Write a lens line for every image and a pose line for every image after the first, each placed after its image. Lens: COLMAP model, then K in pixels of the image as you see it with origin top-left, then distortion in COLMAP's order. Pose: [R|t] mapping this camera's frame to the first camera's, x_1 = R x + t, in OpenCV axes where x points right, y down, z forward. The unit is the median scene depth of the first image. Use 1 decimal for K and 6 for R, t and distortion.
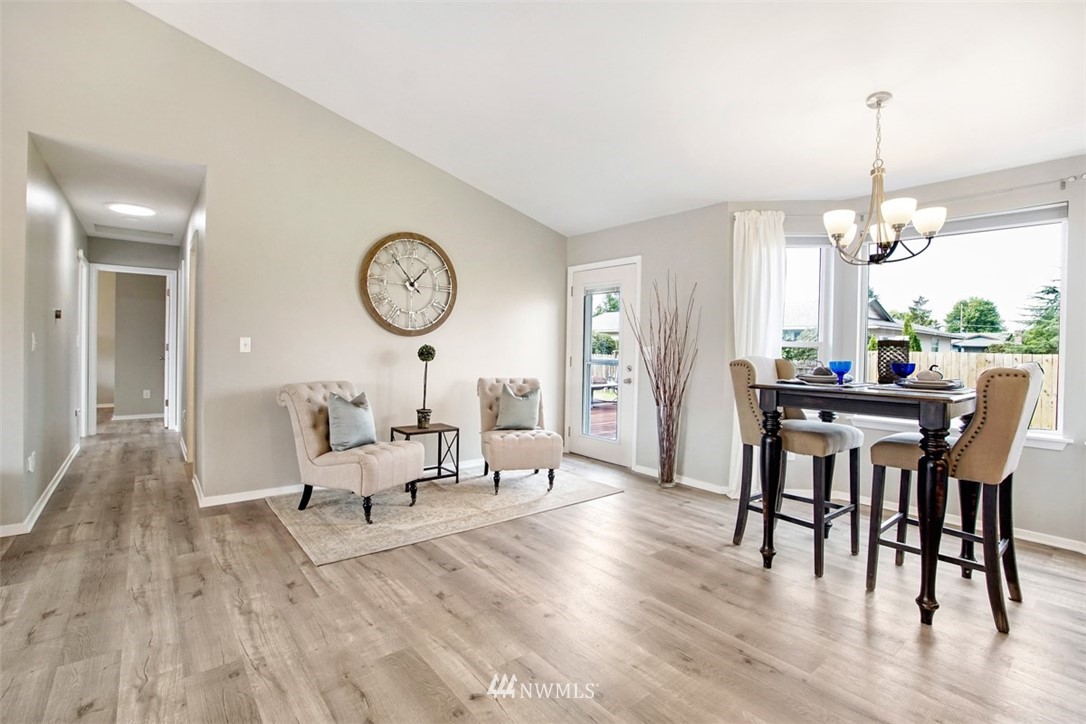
lens RADIAL K [[505.4, 0, 541.6], [0, 505.4, 348.9], [0, 0, 1]] dist [-0.017672, 0.000052]
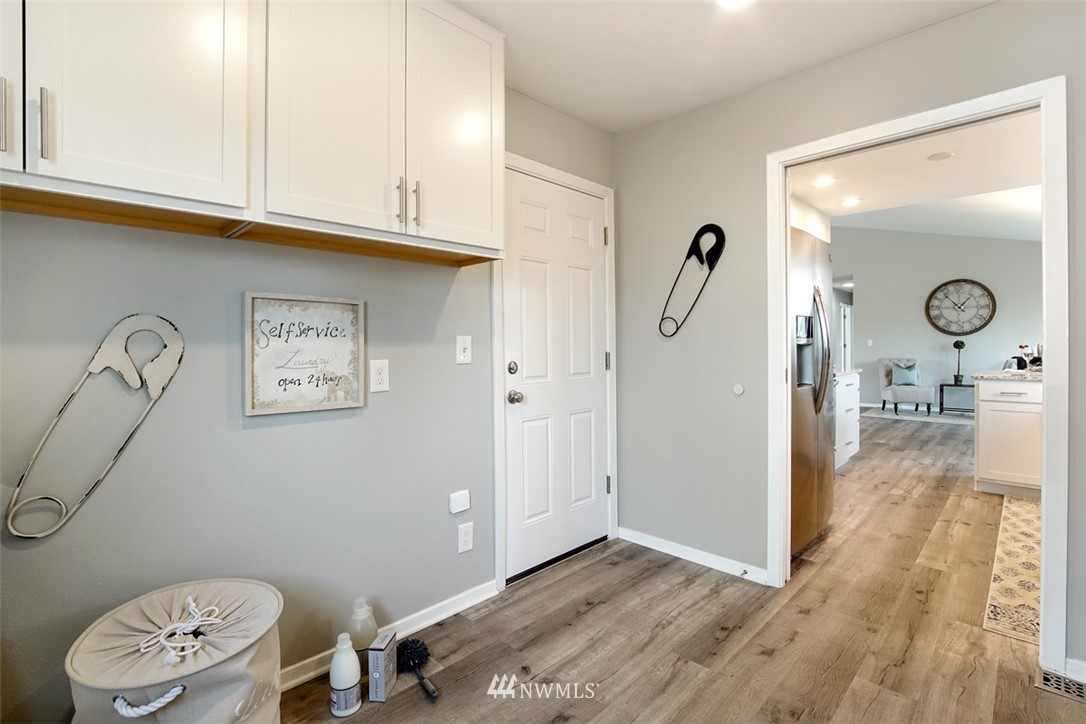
lens RADIAL K [[505.4, 0, 541.6], [0, 505.4, 348.9], [0, 0, 1]] dist [-0.017672, 0.000052]
pose [[0.128042, -0.011882, -0.991698, 1.385293], [0.001945, 0.999929, -0.011730, 0.041839], [0.991767, -0.000427, 0.128056, -0.751537]]
